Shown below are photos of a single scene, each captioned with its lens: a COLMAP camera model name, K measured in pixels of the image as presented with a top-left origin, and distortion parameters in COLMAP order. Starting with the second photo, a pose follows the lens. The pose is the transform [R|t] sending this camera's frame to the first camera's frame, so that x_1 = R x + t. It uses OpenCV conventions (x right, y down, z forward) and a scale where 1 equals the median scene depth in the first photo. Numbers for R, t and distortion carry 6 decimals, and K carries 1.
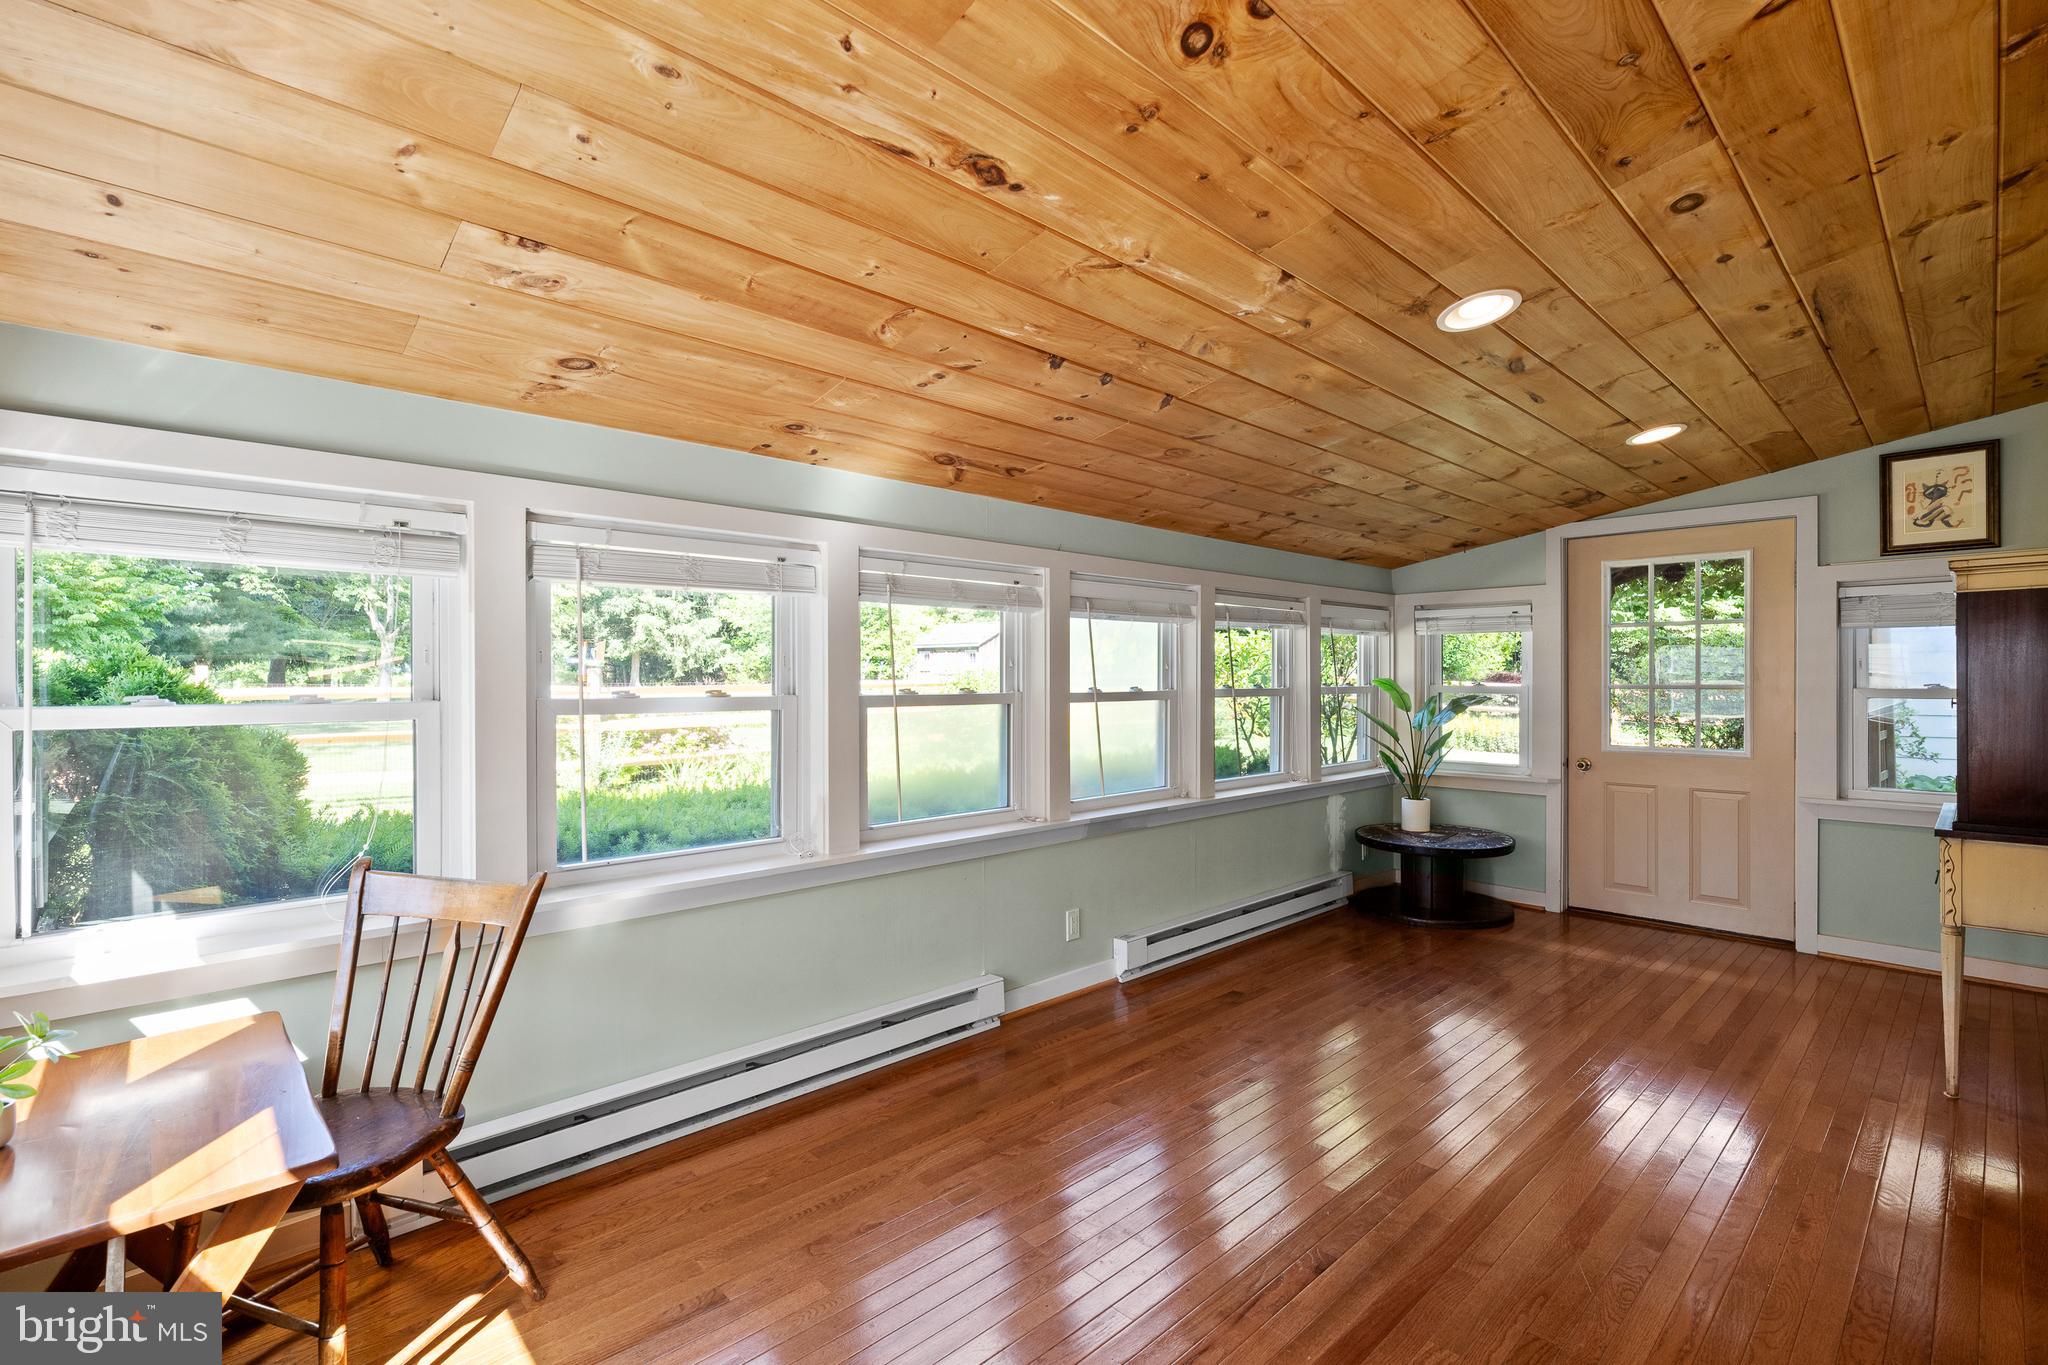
lens RADIAL K [[924.5, 0, 1024.0], [0, 924.5, 682.5], [0, 0, 1]] dist [-0.000571, -0.000003]
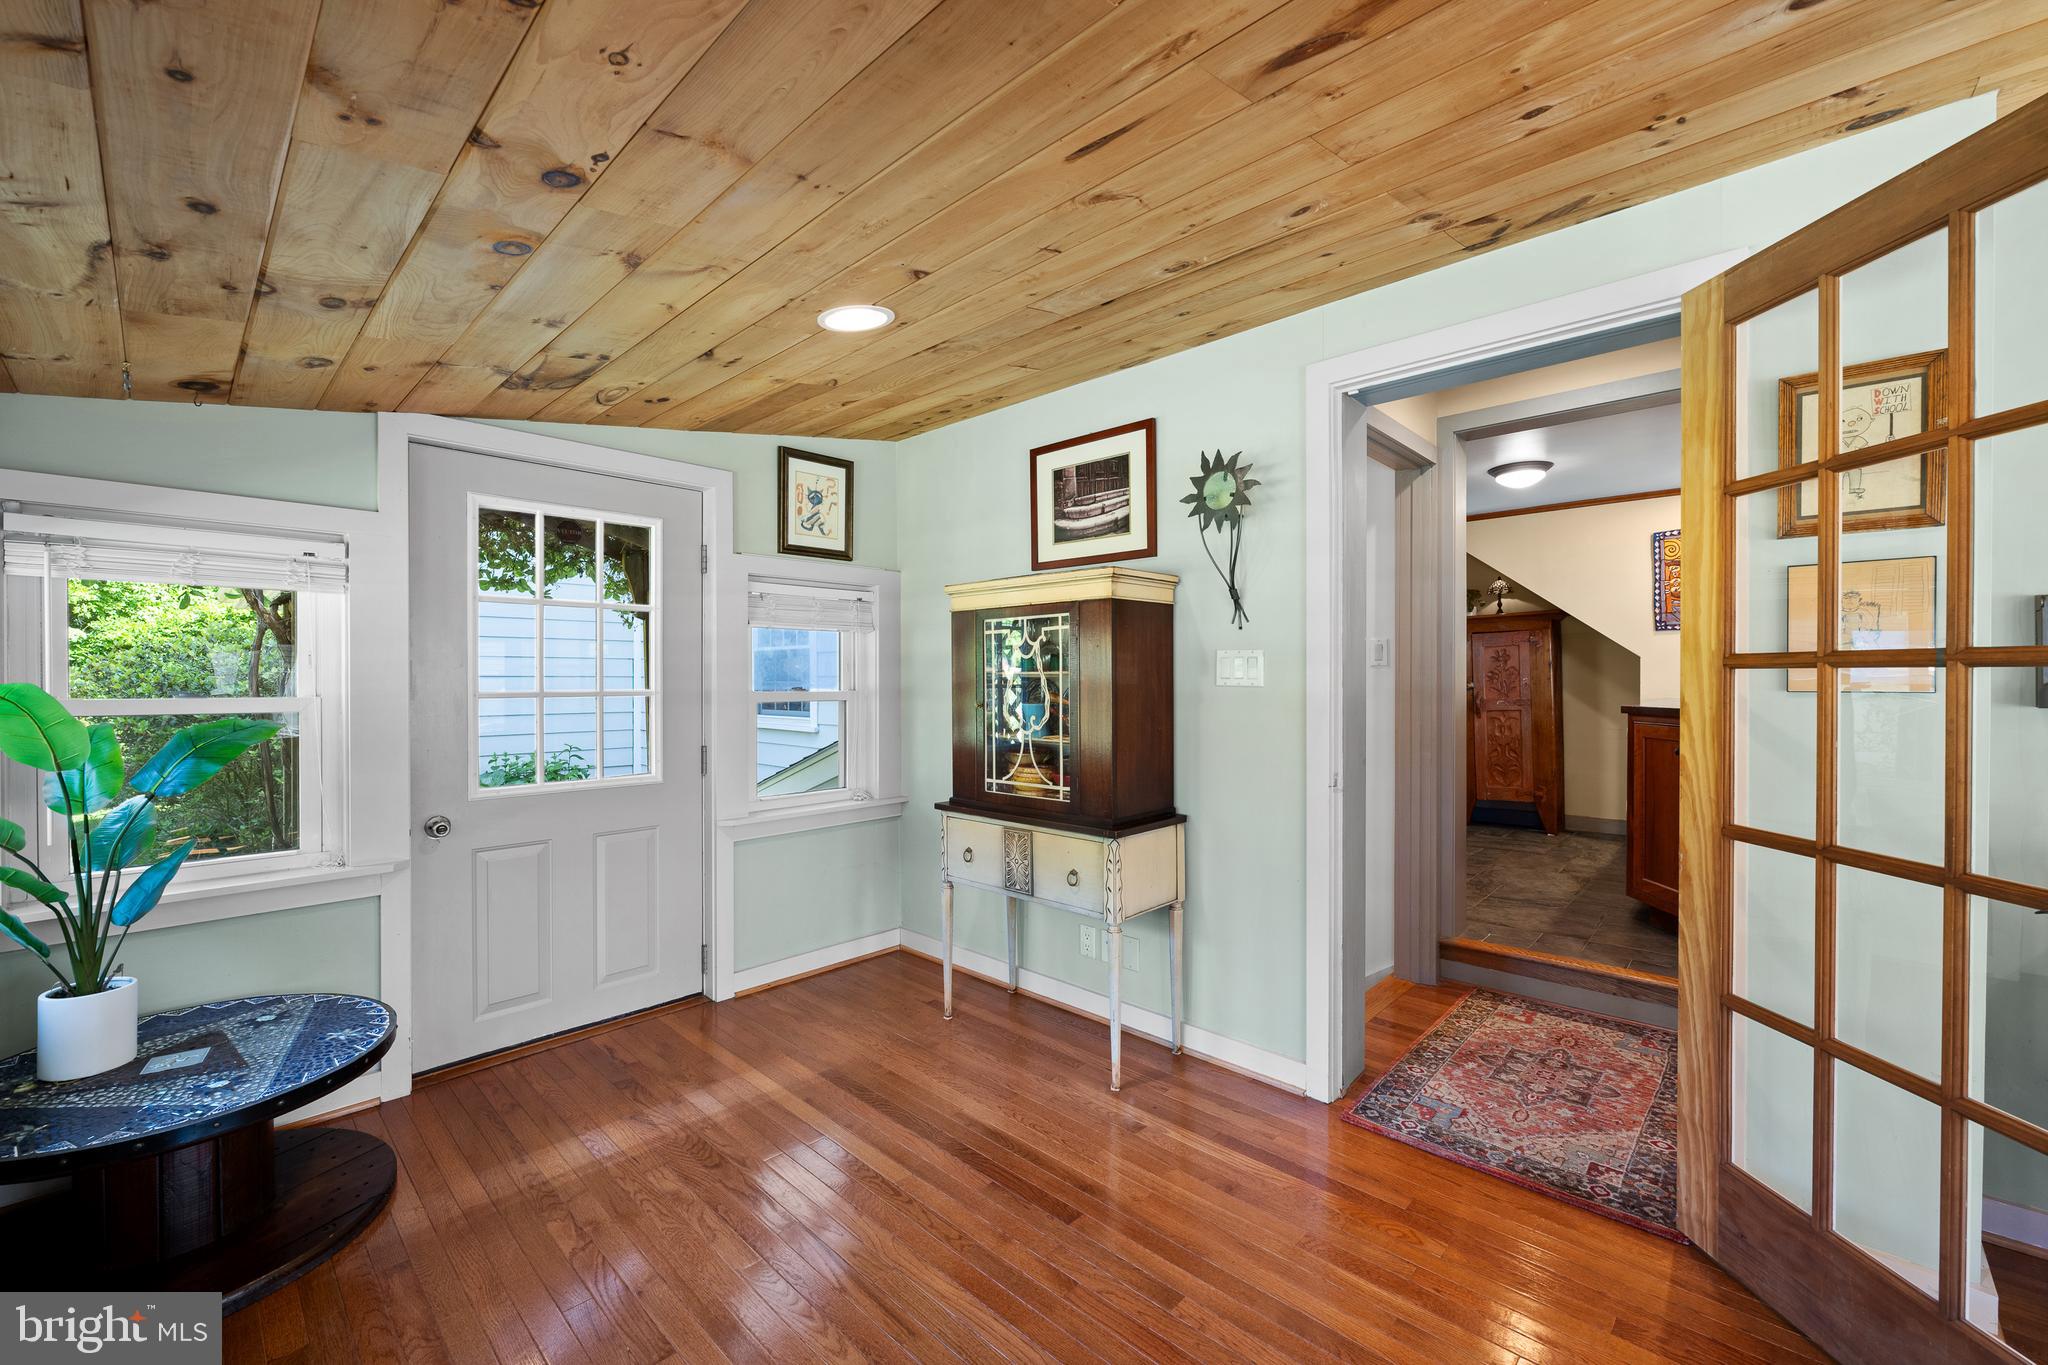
lens RADIAL K [[821.4, 0, 1024.0], [0, 821.4, 682.5], [0, 0, 1]] dist [-0.002305, -0.000783]
pose [[-0.051342, -0.003736, 0.998674, 0.070562], [0.005270, 0.999978, 0.004012, -0.005381], [-0.998667, 0.005469, -0.051322, 0.797198]]
